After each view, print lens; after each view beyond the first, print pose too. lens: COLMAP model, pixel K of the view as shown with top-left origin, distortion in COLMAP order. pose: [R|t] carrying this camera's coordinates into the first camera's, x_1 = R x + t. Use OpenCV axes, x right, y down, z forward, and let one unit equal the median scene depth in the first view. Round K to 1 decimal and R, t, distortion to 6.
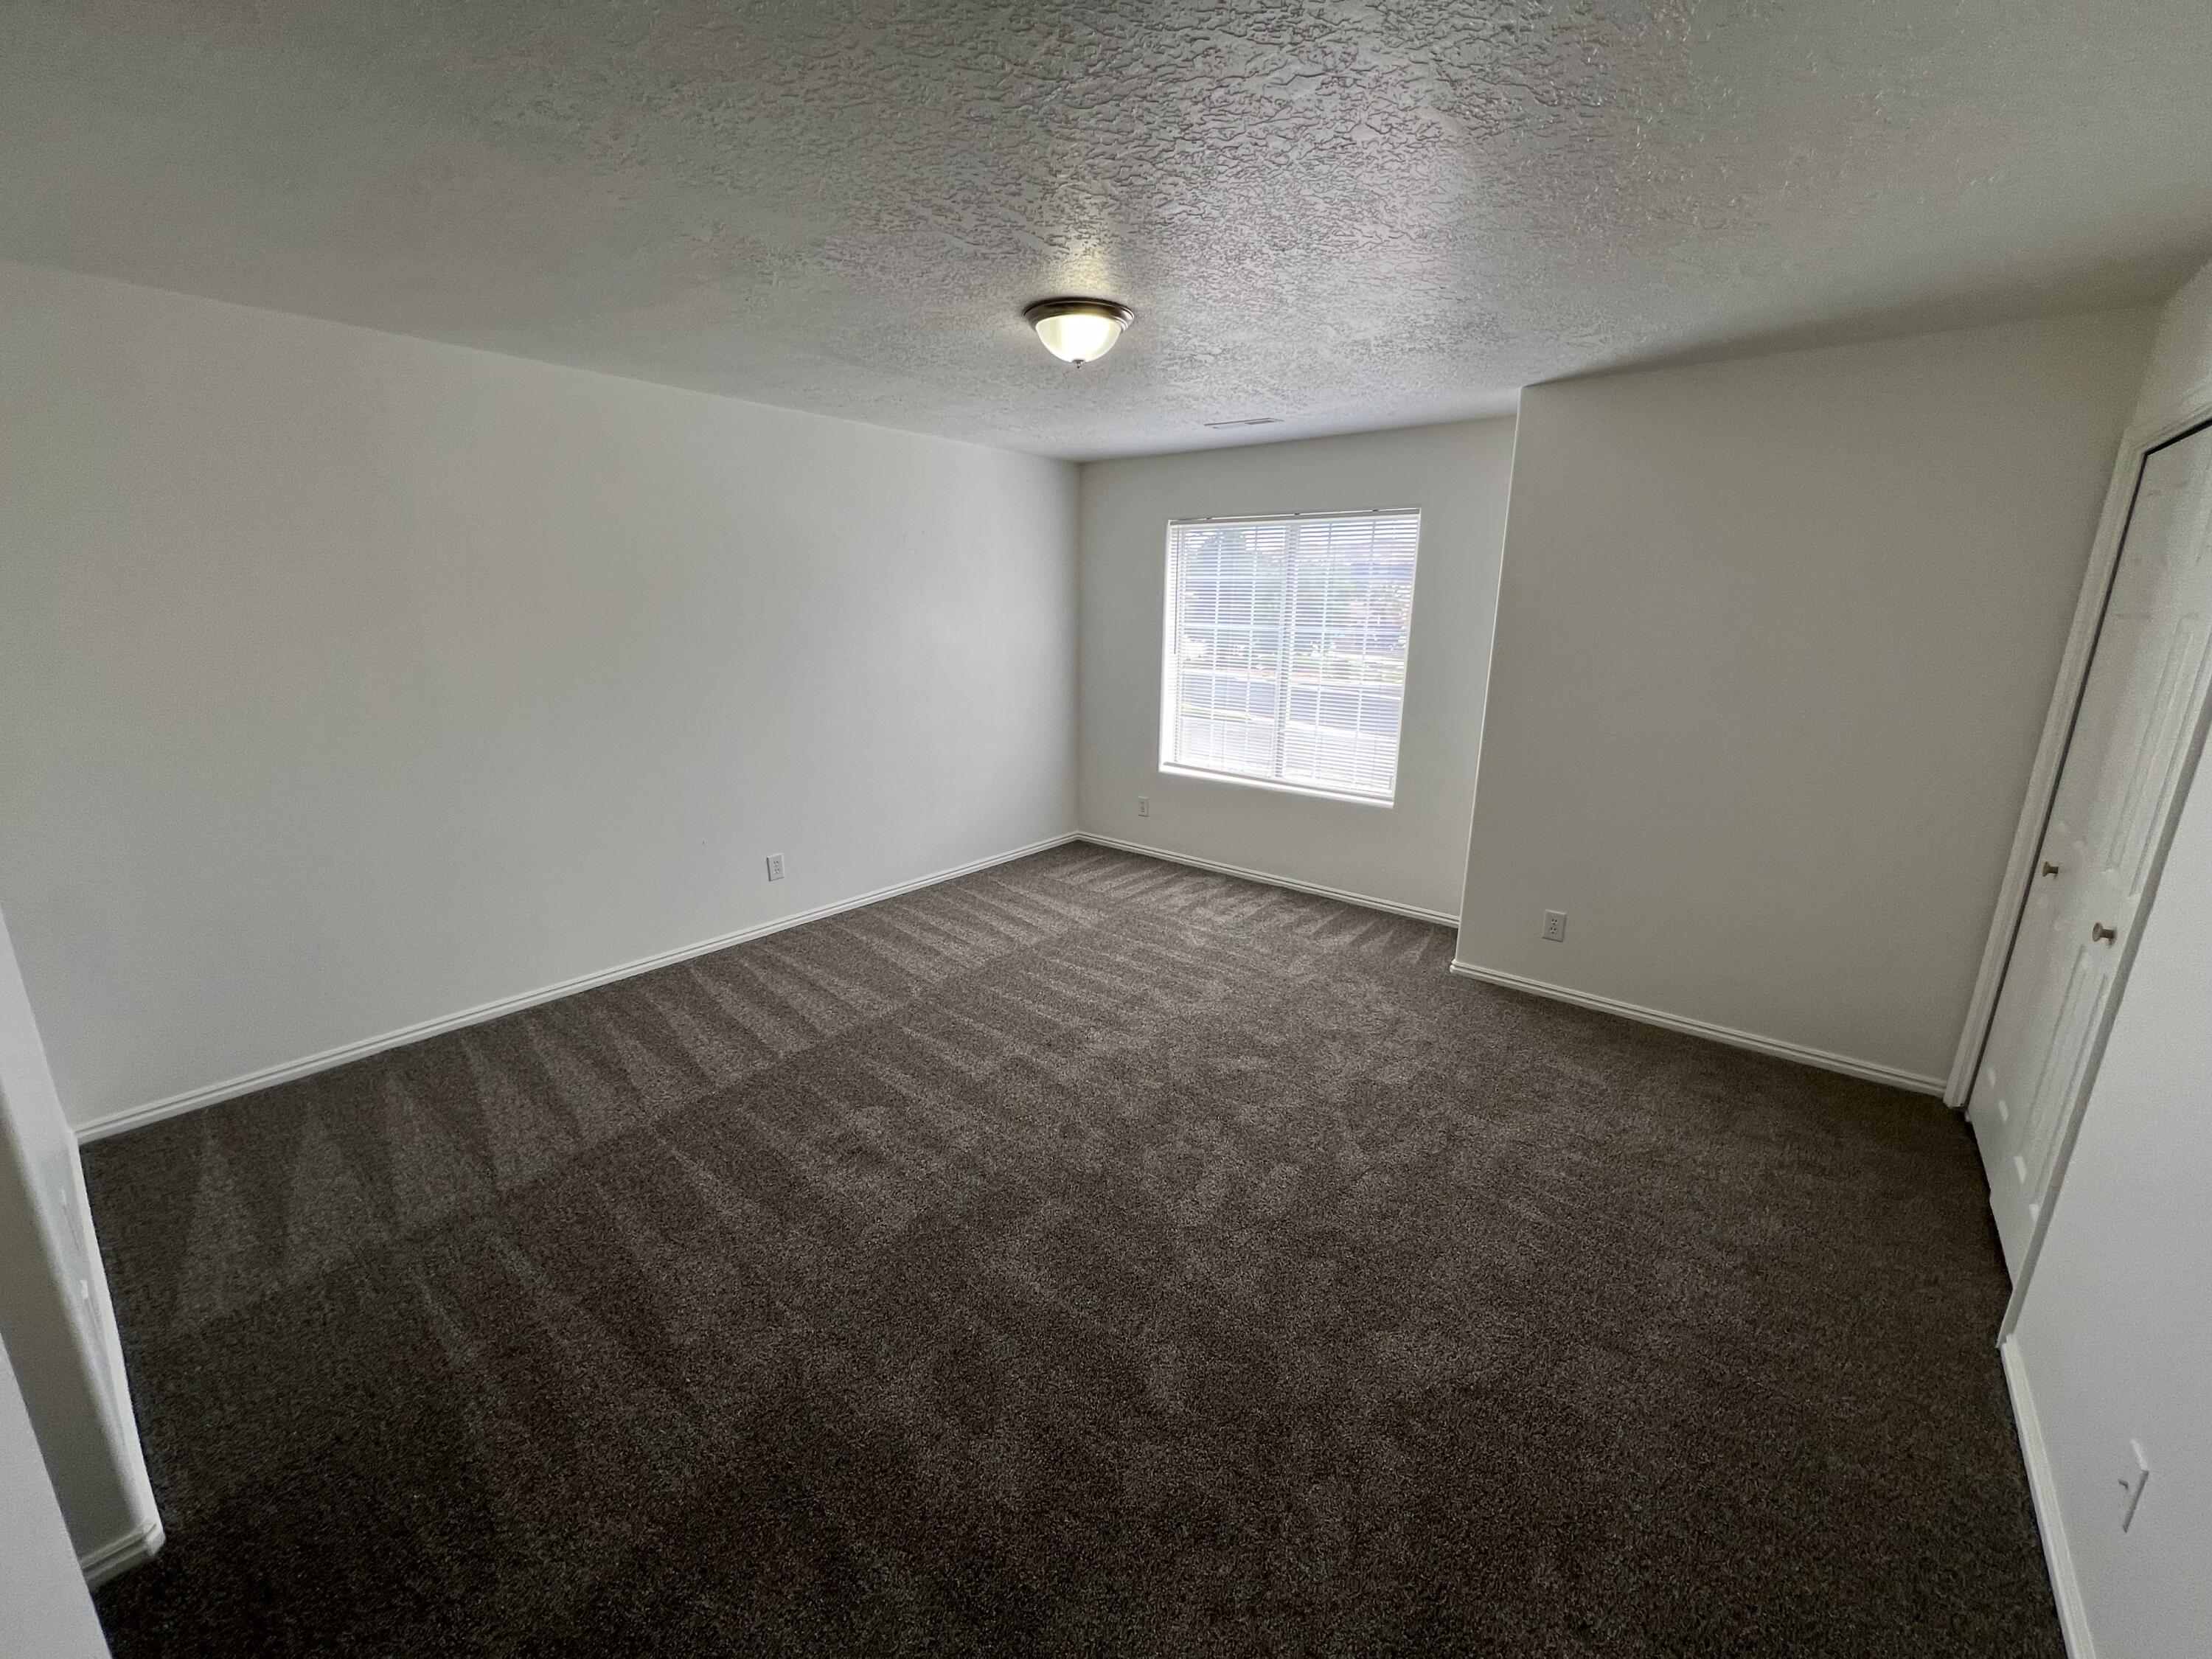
lens RADIAL K [[889.2, 0, 1104.6], [0, 889.2, 821.9], [0, 0, 1]] dist [0.000431, 0.000093]
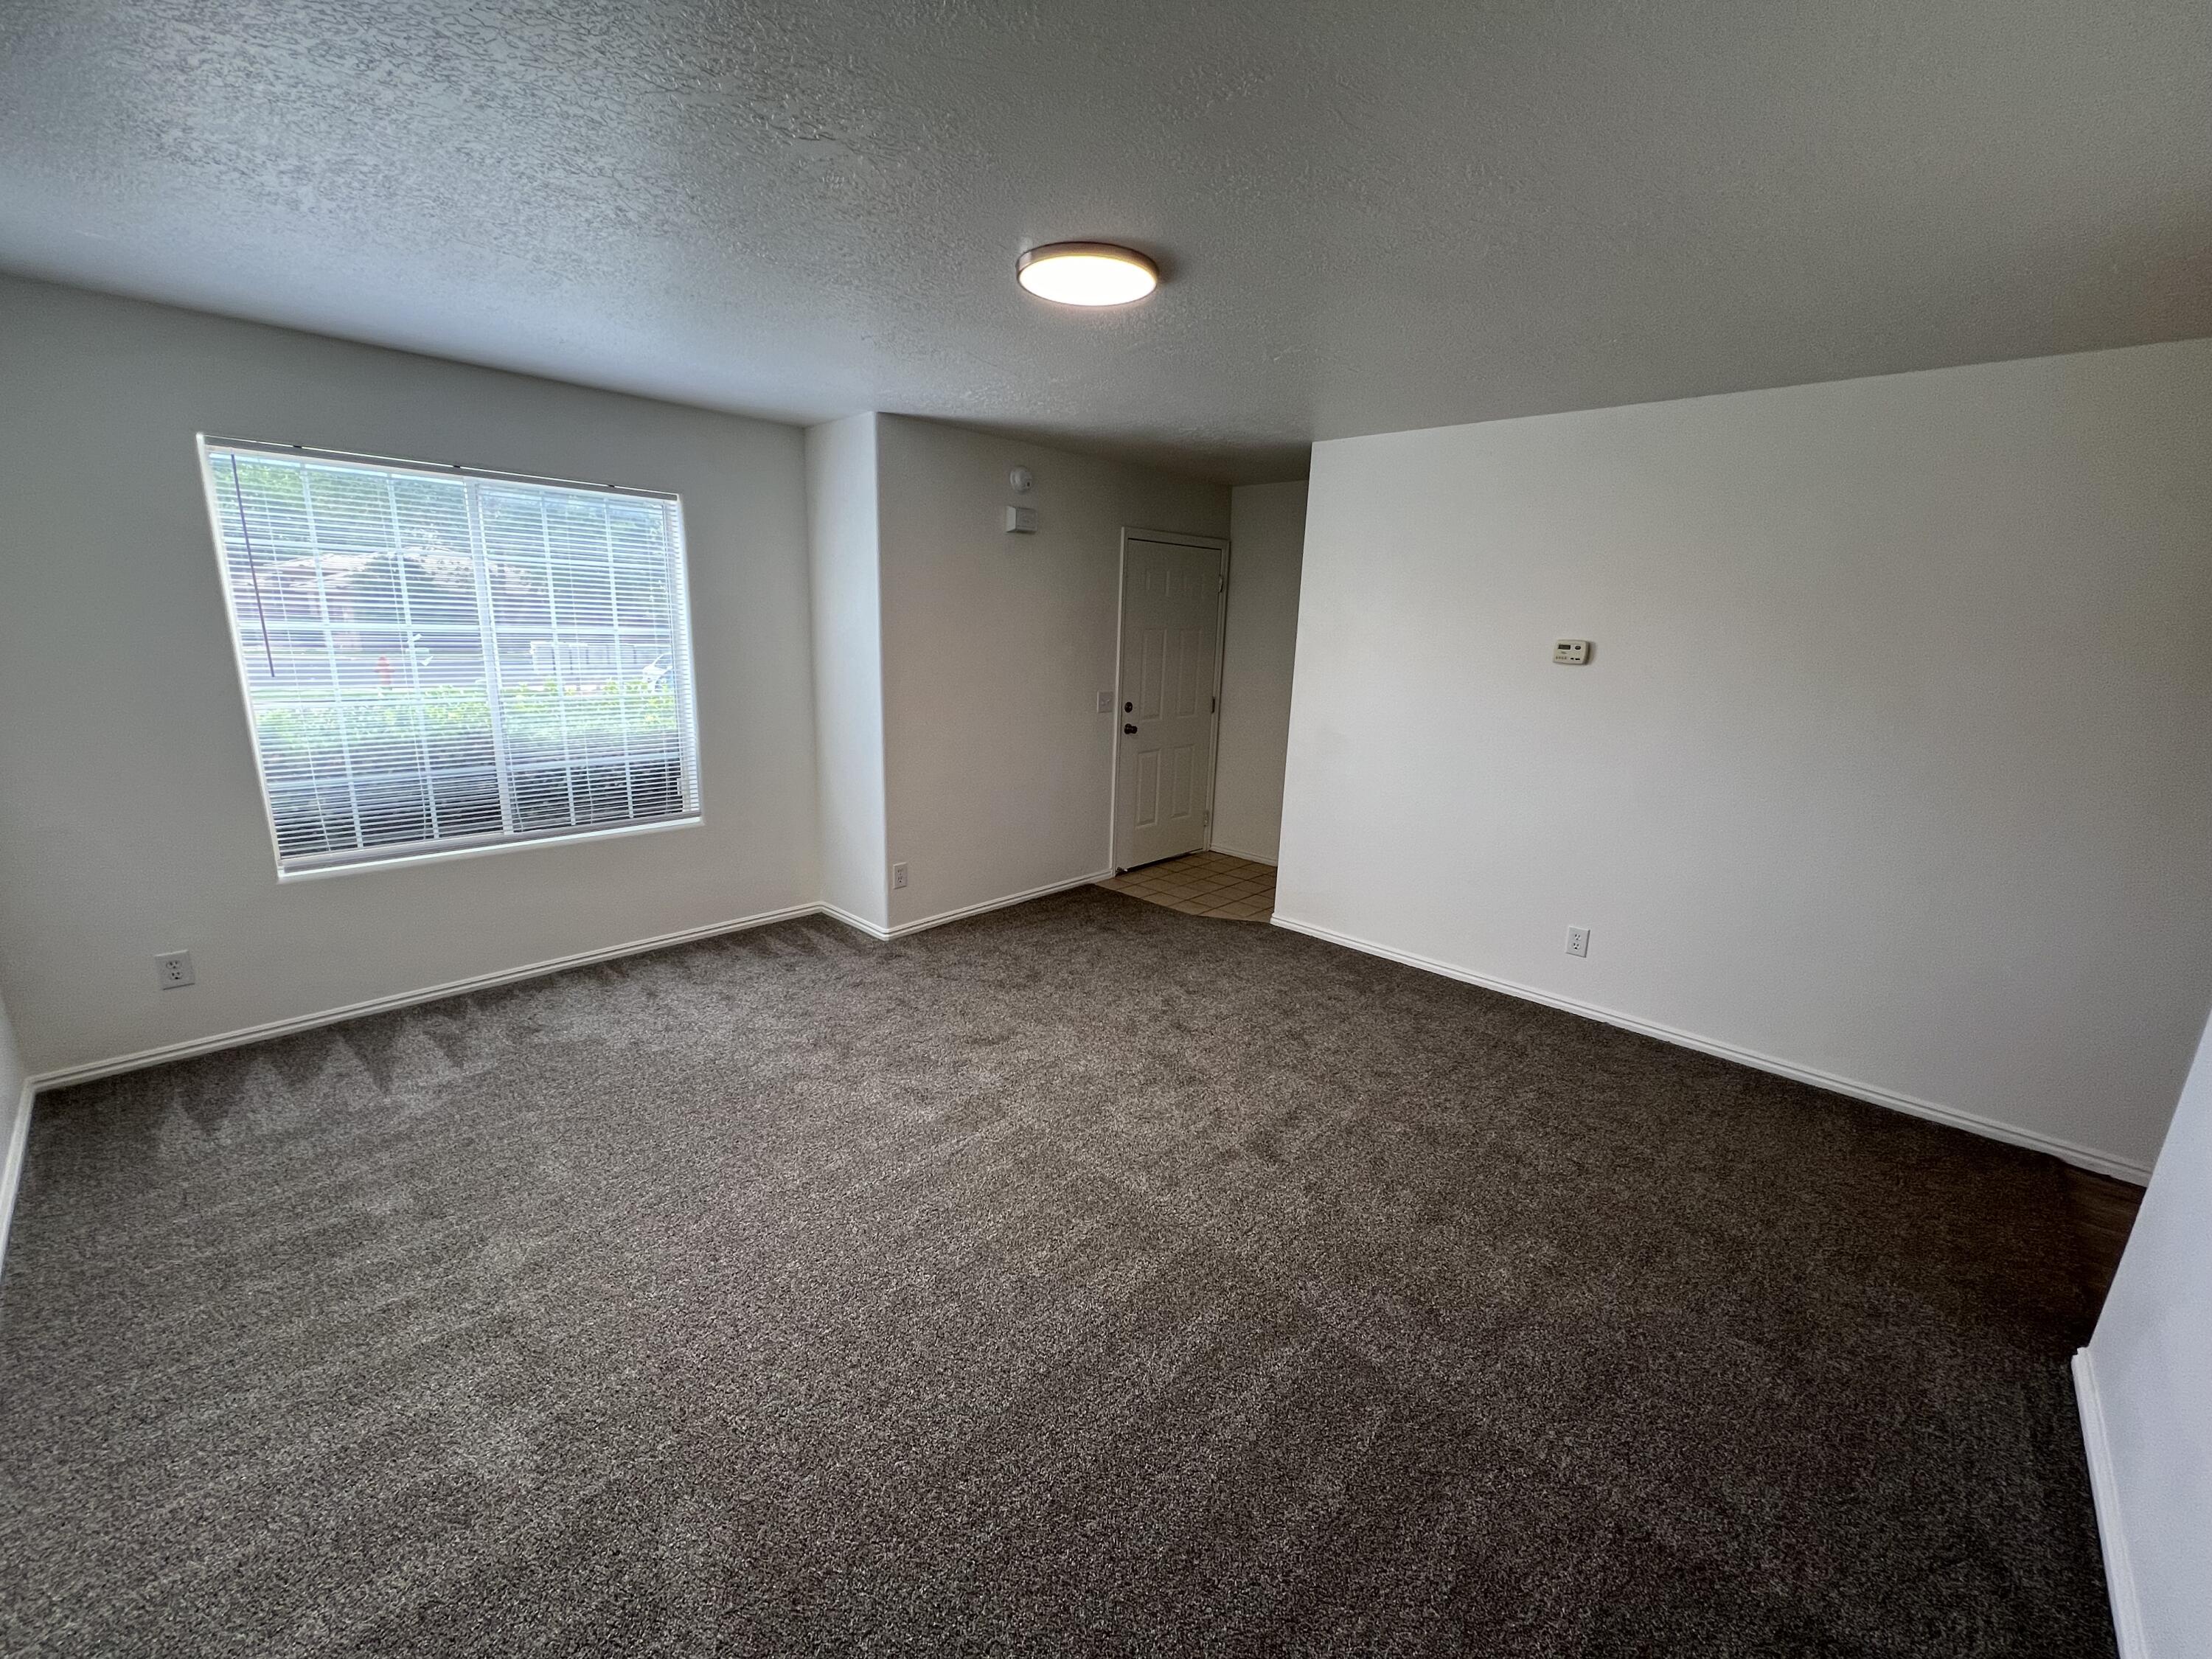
lens RADIAL K [[887.5, 0, 1102.6], [0, 887.5, 822.7], [0, 0, 1]] dist [-0.000975, 0.000155]
pose [[0.077273, -0.234903, 0.968942, -0.501378], [0.210131, 0.953855, 0.214488, -0.120854], [-0.974615, 0.187031, 0.123068, 0.469760]]
